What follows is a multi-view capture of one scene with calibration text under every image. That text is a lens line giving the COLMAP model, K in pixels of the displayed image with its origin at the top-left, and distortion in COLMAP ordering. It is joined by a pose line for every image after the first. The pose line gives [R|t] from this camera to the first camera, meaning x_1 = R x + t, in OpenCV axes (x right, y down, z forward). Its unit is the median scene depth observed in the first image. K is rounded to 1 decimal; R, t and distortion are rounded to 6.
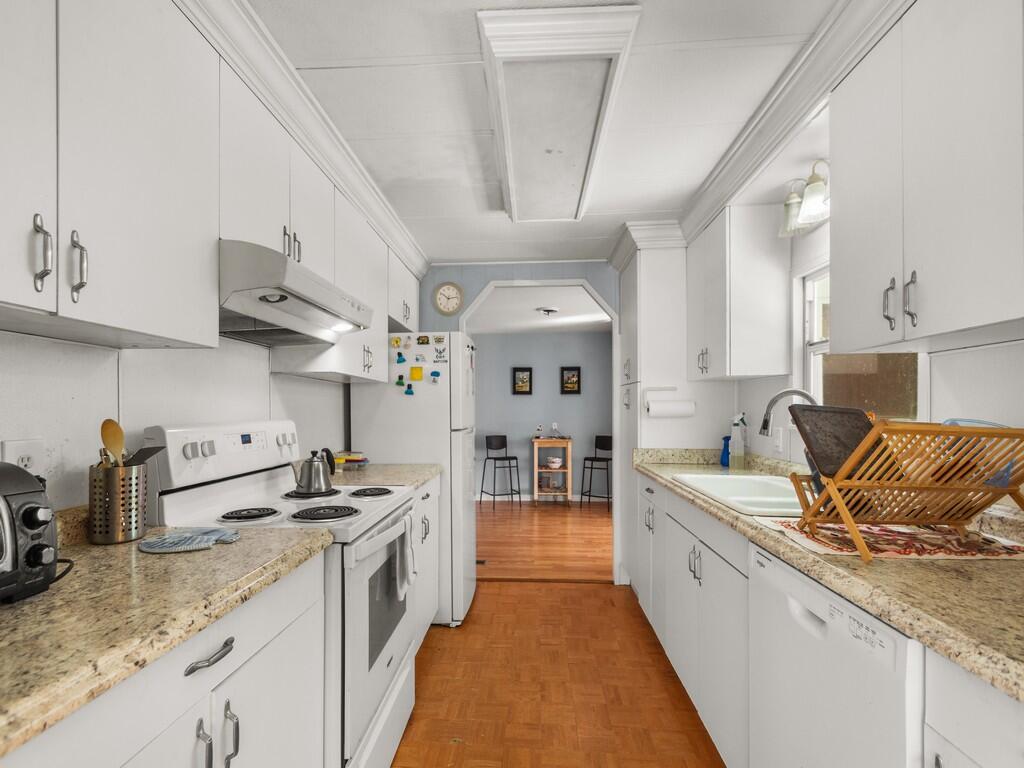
lens RADIAL K [[449.1, 0, 508.5], [0, 449.1, 411.0], [0, 0, 1]] dist [0.004606, -0.006689]
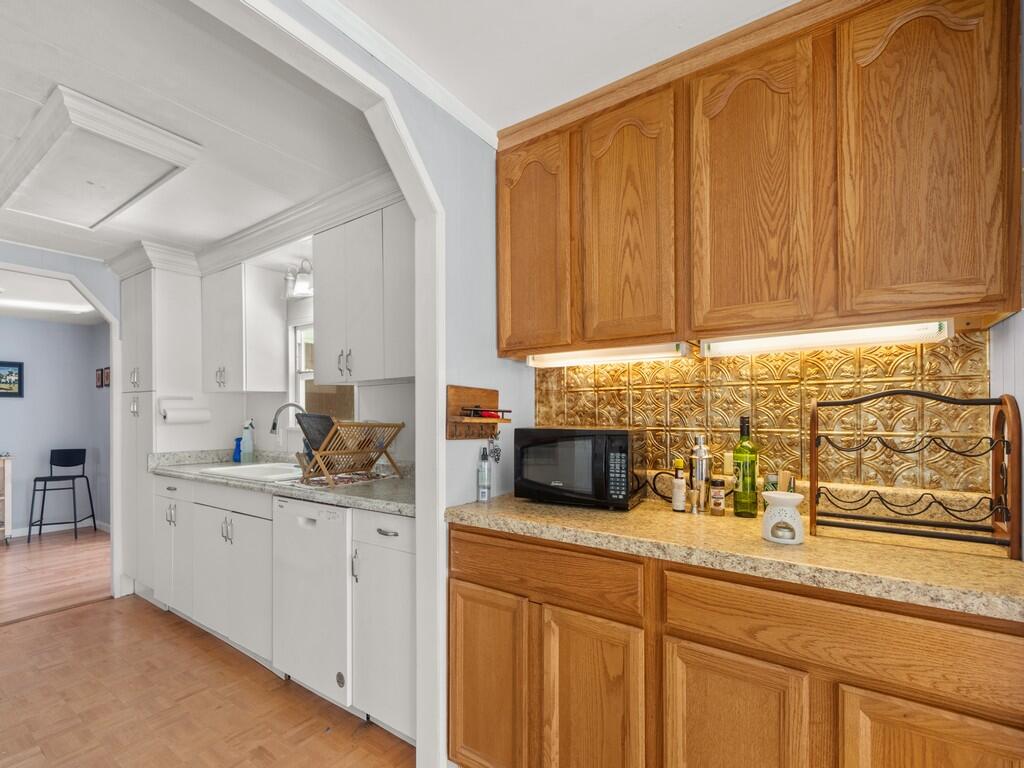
lens RADIAL K [[484.8, 0, 503.6], [0, 484.8, 413.7], [0, 0, 1]] dist [0.006467, 0.002967]
pose [[0.526816, -0.000573, 0.849979, -0.385427], [0.007986, 0.999959, -0.004275, 0.001168], [-0.849942, 0.009040, 0.526799, -0.477935]]
